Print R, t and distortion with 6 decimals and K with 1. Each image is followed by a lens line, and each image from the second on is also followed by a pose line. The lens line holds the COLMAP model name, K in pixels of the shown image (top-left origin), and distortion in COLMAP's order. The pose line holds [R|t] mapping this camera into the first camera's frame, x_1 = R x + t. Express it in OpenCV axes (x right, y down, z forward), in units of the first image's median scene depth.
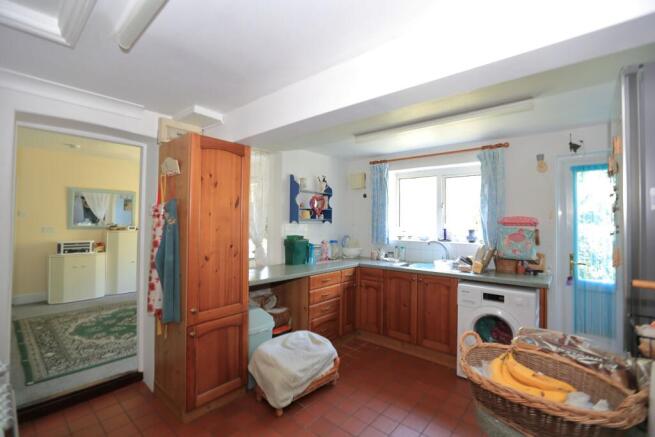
lens RADIAL K [[292.6, 0, 333.5], [0, 292.6, 214.4], [0, 0, 1]] dist [-0.035781, 0.003149]
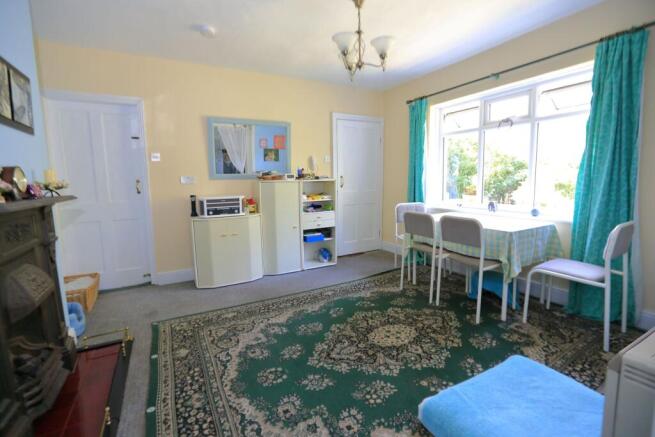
lens RADIAL K [[292.6, 0, 323.9], [0, 292.6, 216.8], [0, 0, 1]] dist [-0.035781, 0.003149]
pose [[0.927663, 0.017310, -0.373018, -0.405996], [0.038717, 0.989083, 0.142184, 0.050012], [0.371407, -0.146341, 0.916865, 0.434286]]
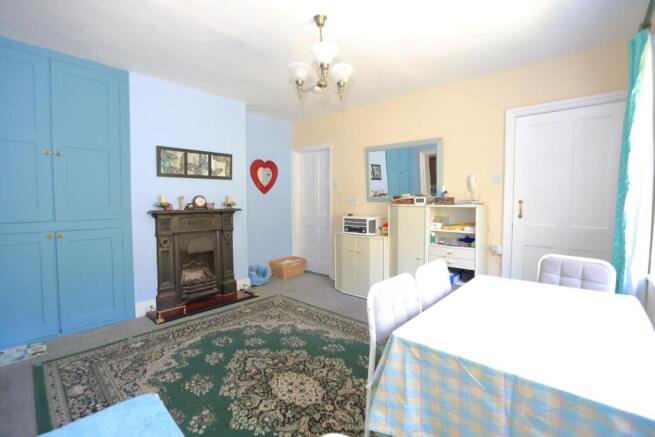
lens RADIAL K [[292.6, 0, 326.8], [0, 292.6, 218.3], [0, 0, 1]] dist [-0.035781, 0.003149]
pose [[-0.030695, 0.040176, -0.998721, -0.120041], [0.015849, 0.999086, 0.039704, 0.061704], [0.999403, -0.014610, -0.031303, 0.887108]]
